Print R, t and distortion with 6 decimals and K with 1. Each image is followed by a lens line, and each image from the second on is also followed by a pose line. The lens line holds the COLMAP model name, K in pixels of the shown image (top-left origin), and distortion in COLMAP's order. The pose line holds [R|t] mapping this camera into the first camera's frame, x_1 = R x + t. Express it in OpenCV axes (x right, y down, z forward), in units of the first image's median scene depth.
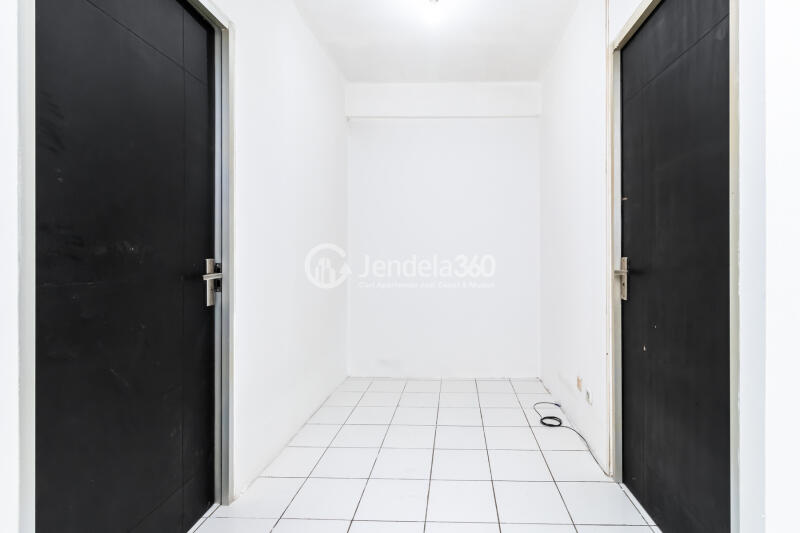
lens RADIAL K [[379.2, 0, 400.0], [0, 379.2, 266.5], [0, 0, 1]] dist [0.000555, -0.000059]
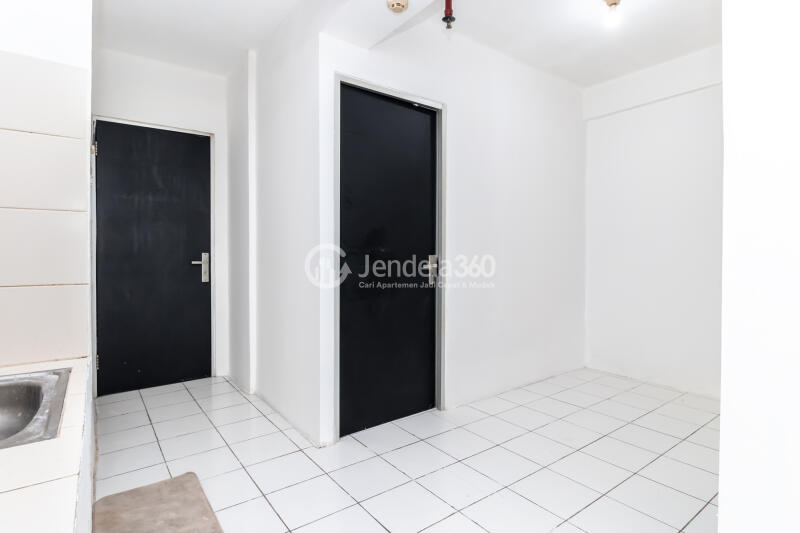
lens RADIAL K [[406.1, 0, 400.0], [0, 406.1, 266.5], [0, 0, 1]] dist [-0.001032, -0.000207]
pose [[0.624912, 0.022182, -0.780380, 0.744456], [-0.014075, 0.999754, 0.017147, 0.001338], [0.780569, 0.000268, 0.625070, -0.188133]]
